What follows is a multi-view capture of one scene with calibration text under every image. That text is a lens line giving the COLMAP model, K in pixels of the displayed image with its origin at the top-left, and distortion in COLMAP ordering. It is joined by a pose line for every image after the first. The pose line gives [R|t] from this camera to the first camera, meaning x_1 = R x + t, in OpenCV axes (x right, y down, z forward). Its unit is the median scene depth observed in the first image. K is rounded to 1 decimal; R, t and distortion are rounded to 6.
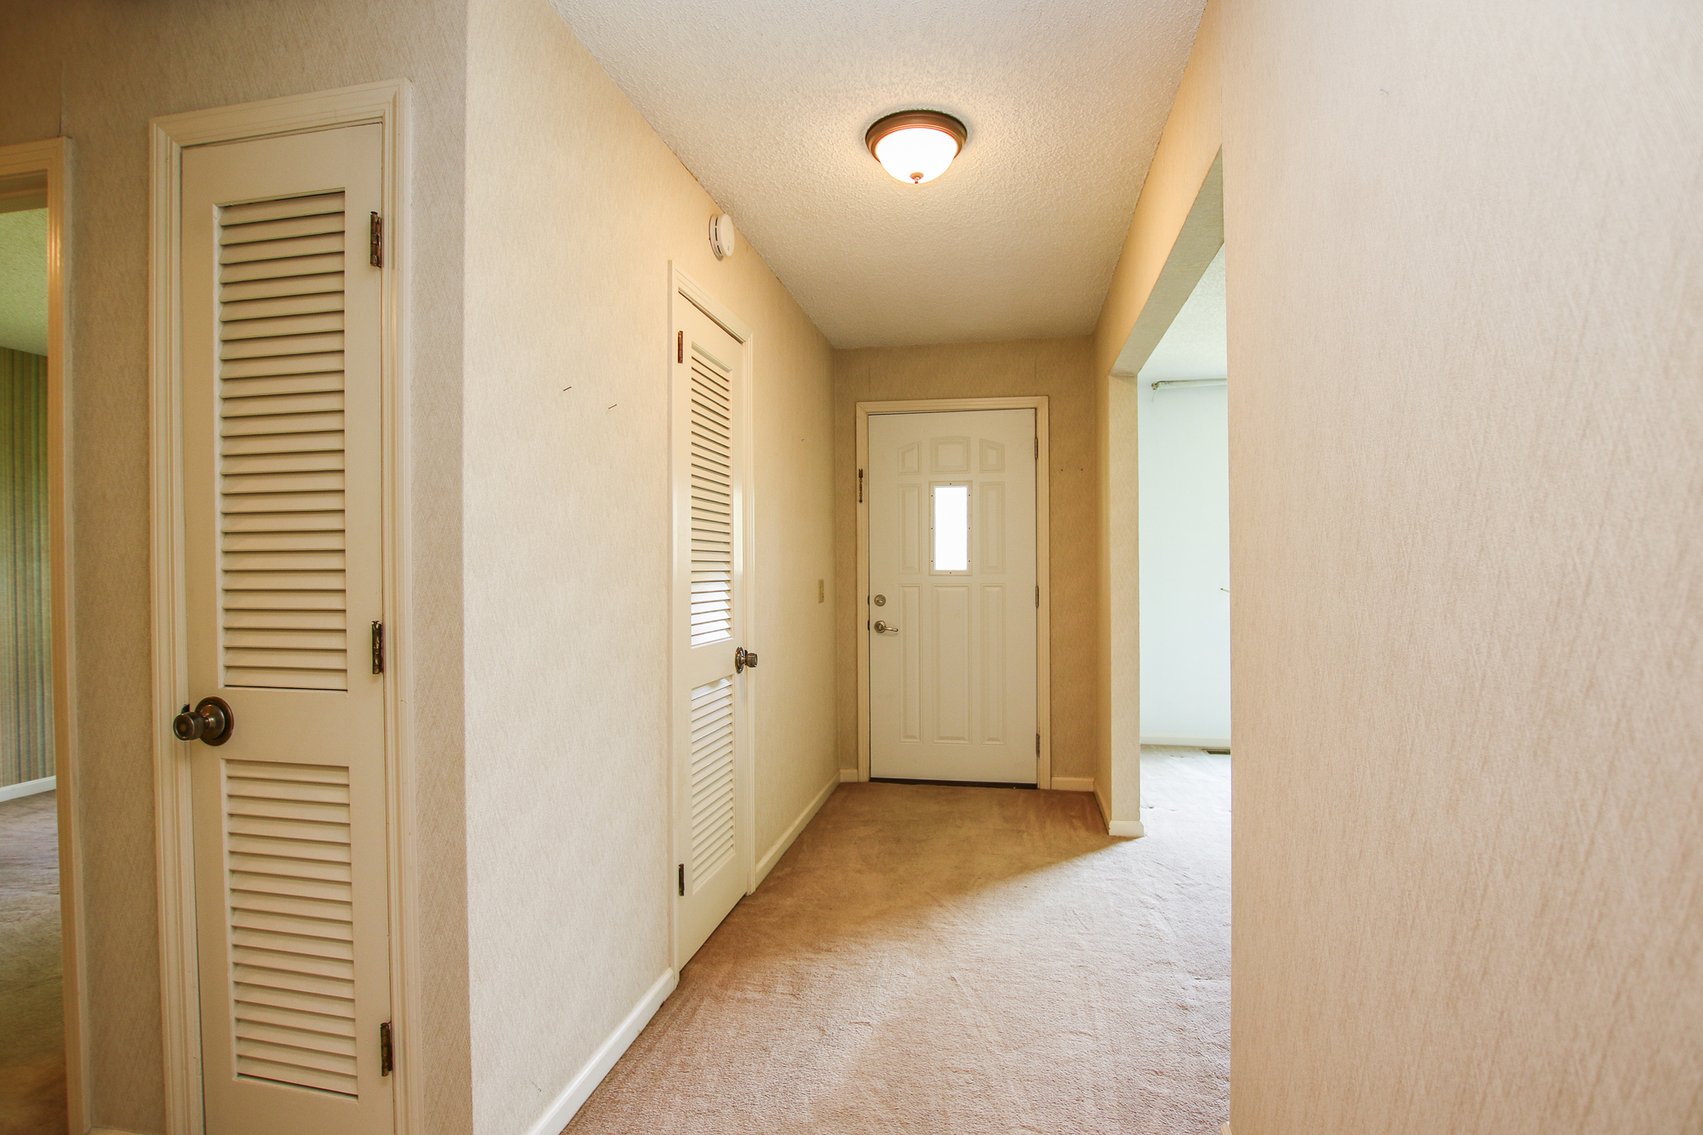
lens RADIAL K [[803.3, 0, 852.7], [0, 803.3, 574.1], [0, 0, 1]] dist [-0.035809, 0.007059]
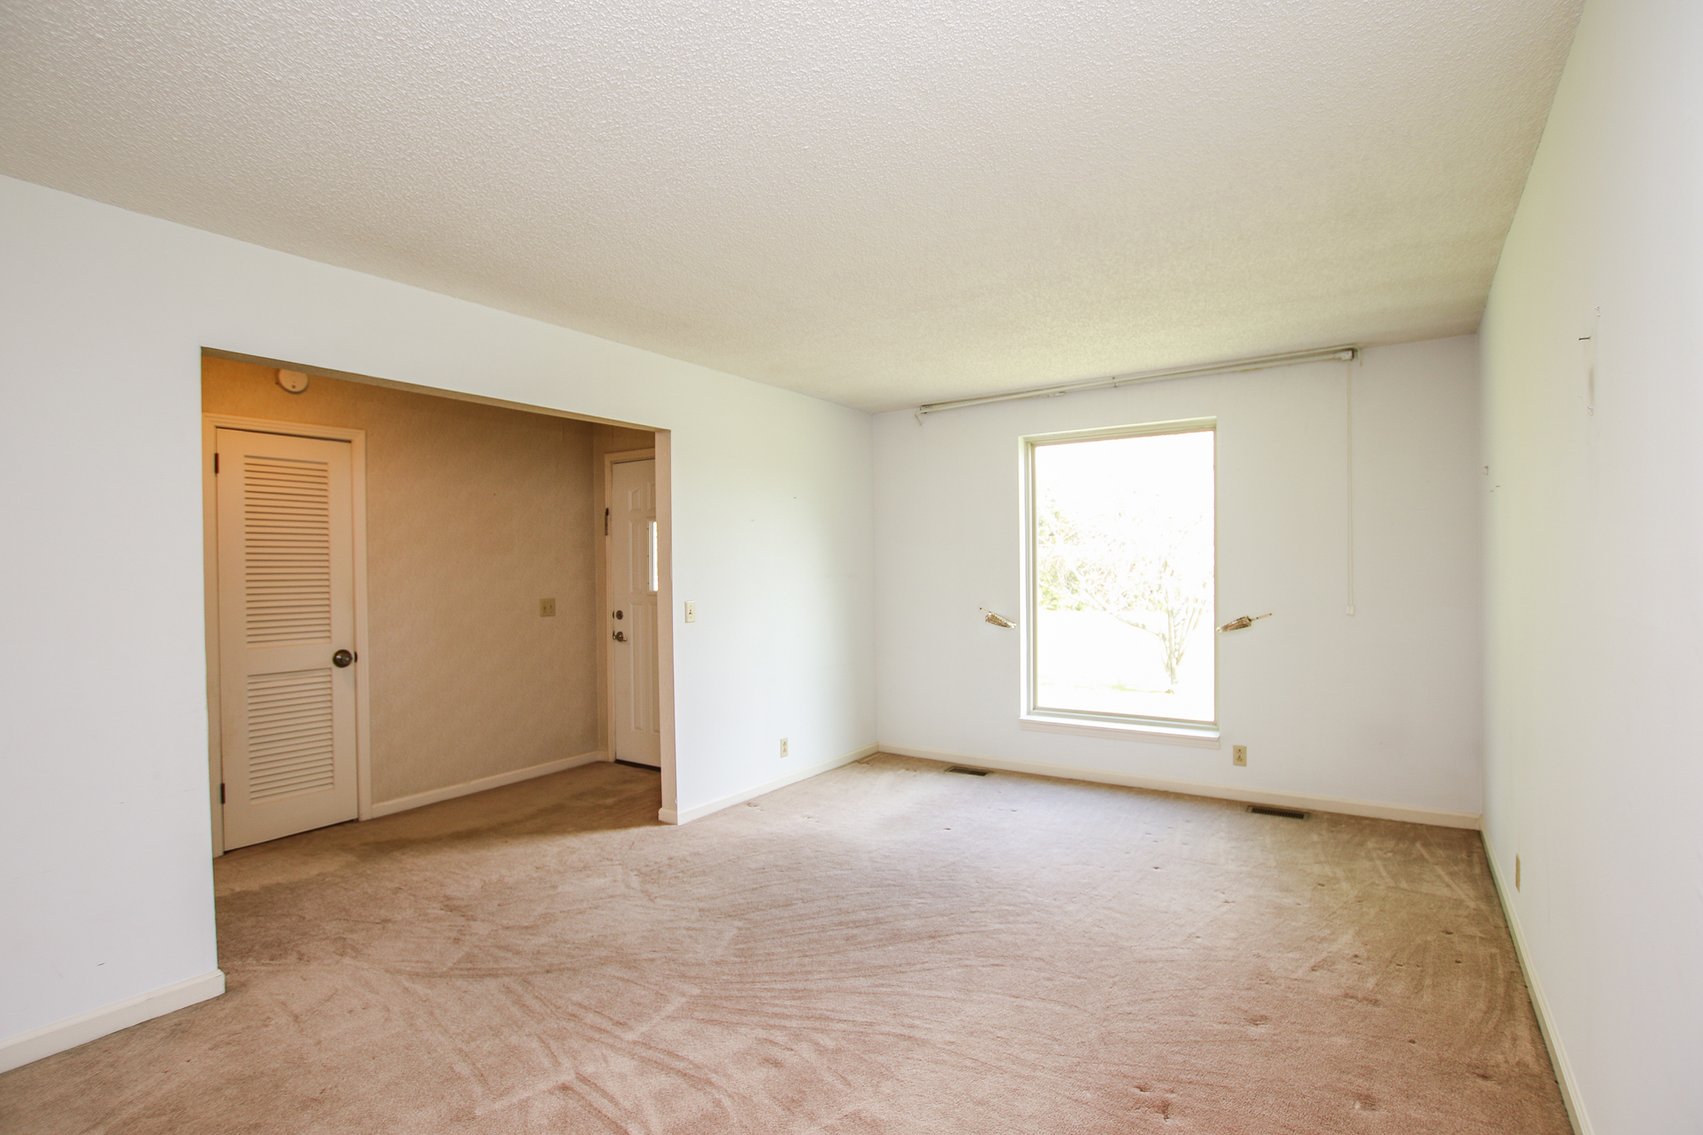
lens RADIAL K [[803.3, 0, 852.7], [0, 803.3, 574.1], [0, 0, 1]] dist [-0.035809, 0.007059]
pose [[0.923098, 0.000537, -0.384565, 0.872032], [0.001684, 0.999984, 0.005437, -0.037116], [0.384562, -0.005666, 0.923082, 0.012694]]
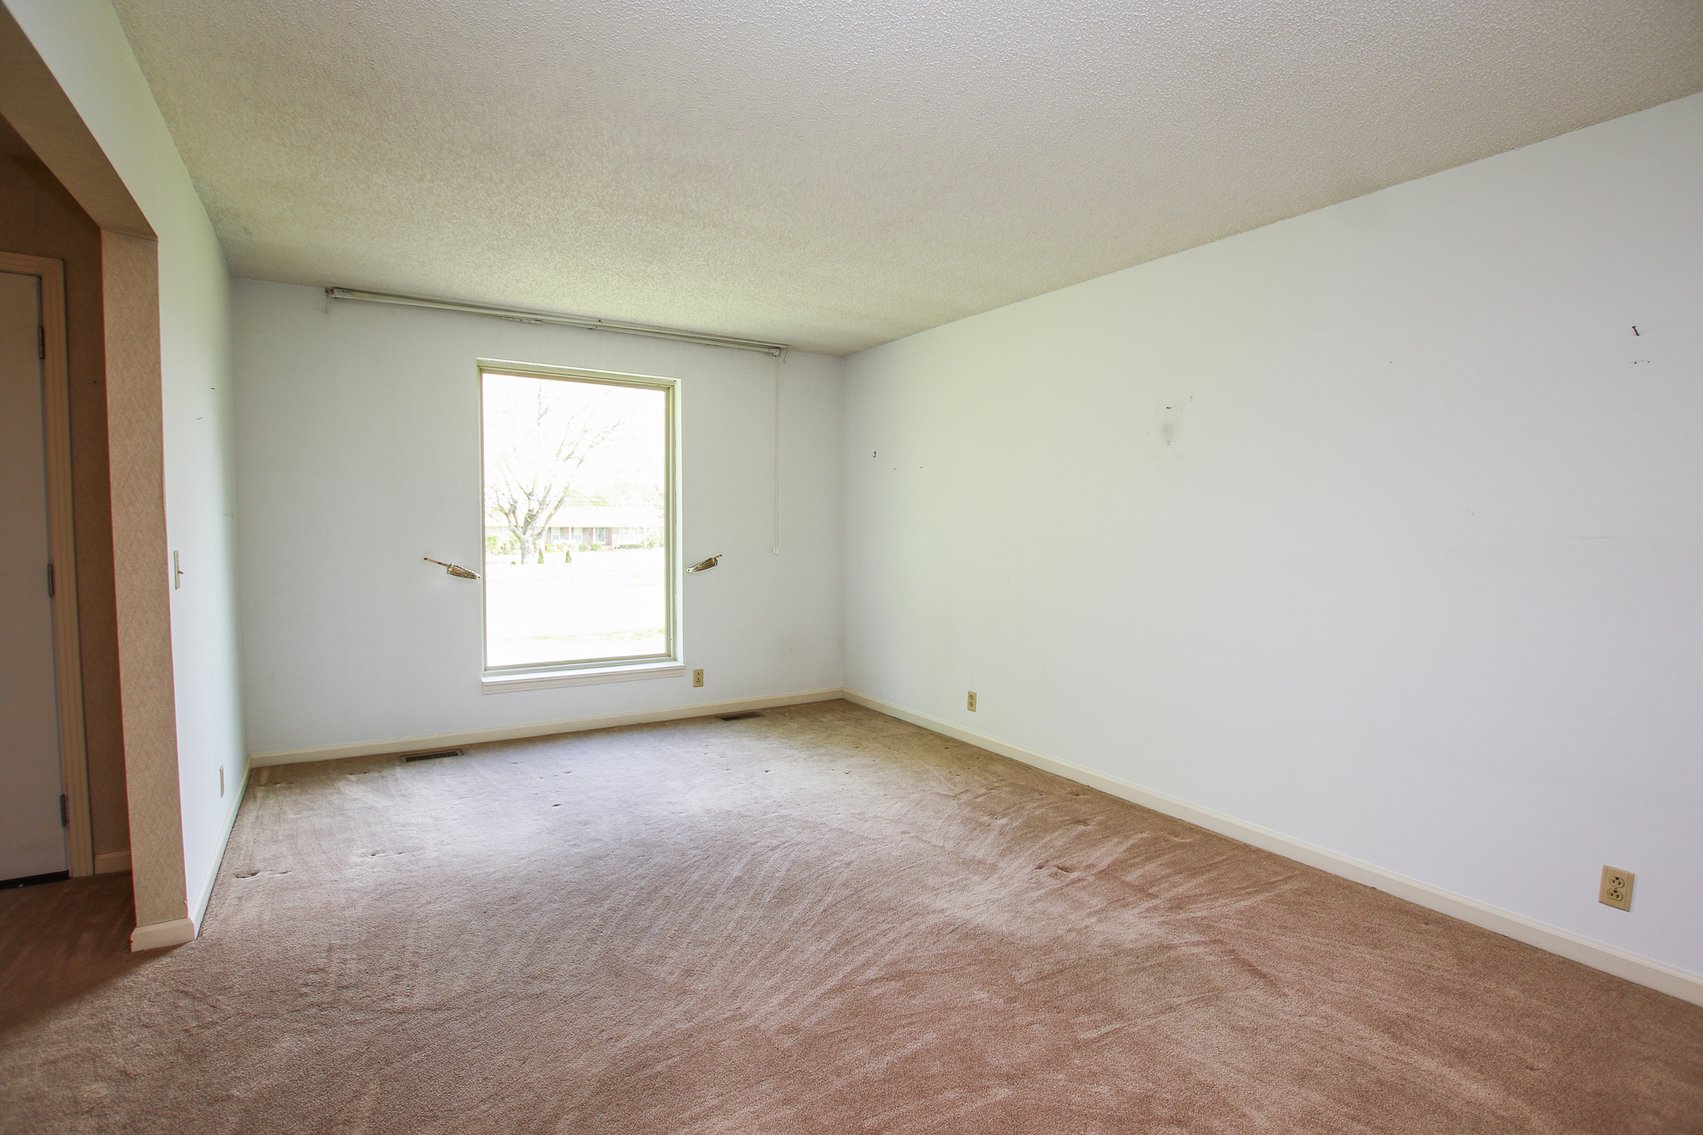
lens RADIAL K [[803.3, 0, 852.7], [0, 803.3, 574.1], [0, 0, 1]] dist [-0.035809, 0.007059]
pose [[0.733002, -0.025237, 0.679758, 0.274441], [-0.014434, 0.998510, 0.052635, -0.018353], [-0.680074, -0.048393, 0.731545, 0.125078]]
